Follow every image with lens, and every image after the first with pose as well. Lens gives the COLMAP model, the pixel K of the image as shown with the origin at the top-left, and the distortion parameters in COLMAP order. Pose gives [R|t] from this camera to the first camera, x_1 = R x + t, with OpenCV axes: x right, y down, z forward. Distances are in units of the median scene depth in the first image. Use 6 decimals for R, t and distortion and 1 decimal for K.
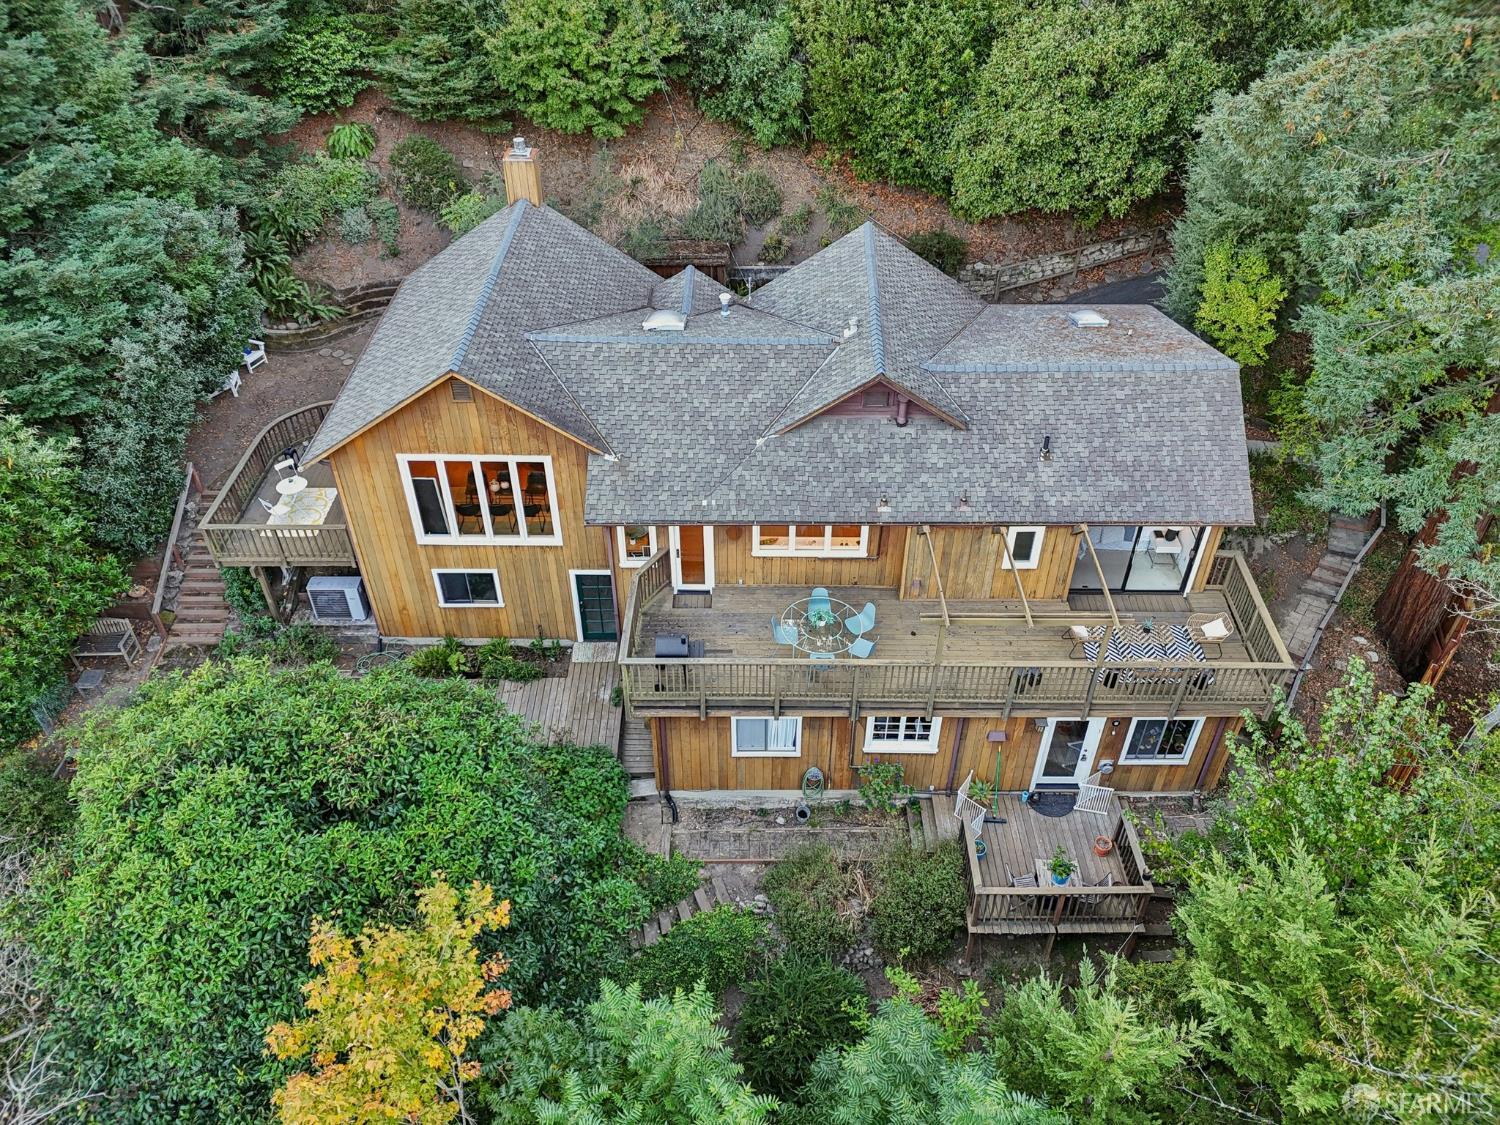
lens RADIAL K [[1097.4, 0, 750.0], [0, 1097.4, 562.5], [0, 0, 1]] dist [0.069376, -0.080280]
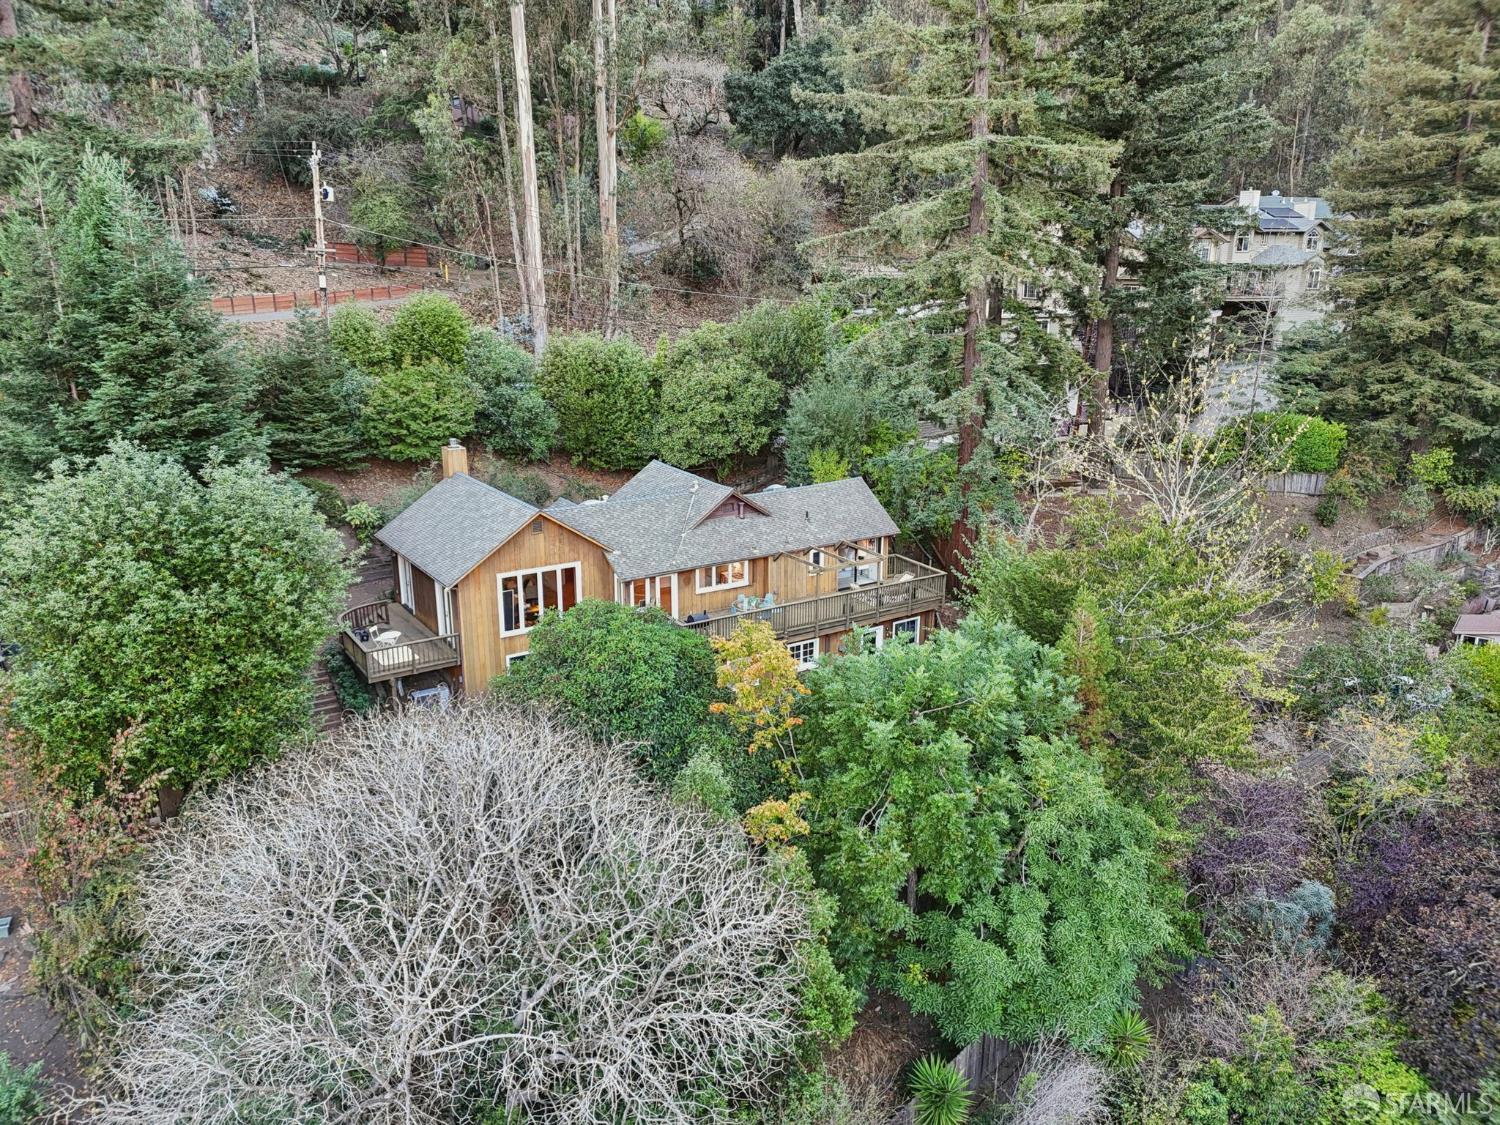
lens RADIAL K [[1102.4, 0, 757.9], [0, 1102.4, 558.1], [0, 0, 1]] dist [0.070055, -0.076221]
pose [[0.832962, -0.147302, 0.533363, -0.851584], [0.353387, 0.883343, -0.307933, 0.524125], [-0.425783, 0.444980, 0.787846, -0.504977]]
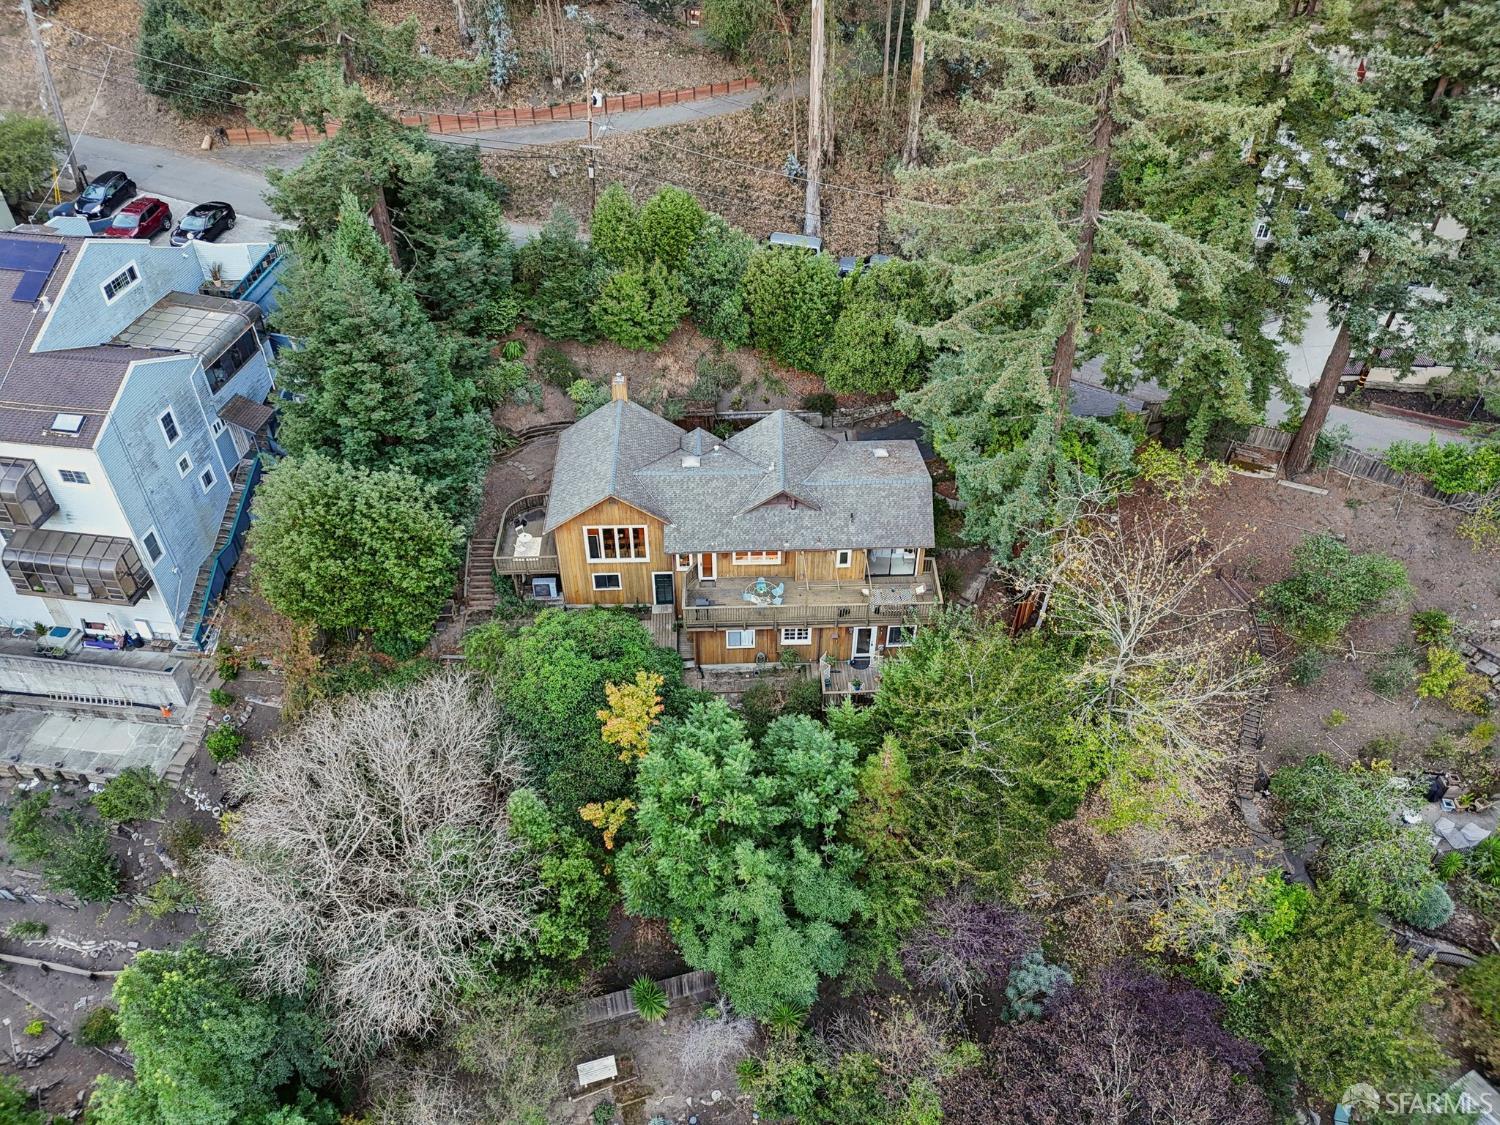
lens RADIAL K [[1097.4, 0, 750.0], [0, 1097.4, 562.5], [0, 0, 1]] dist [0.069376, -0.080280]
pose [[0.999203, -0.025993, 0.030301, -0.030952], [0.025680, 0.999613, 0.010654, -0.033709], [-0.030566, -0.009867, 0.999484, -1.325084]]
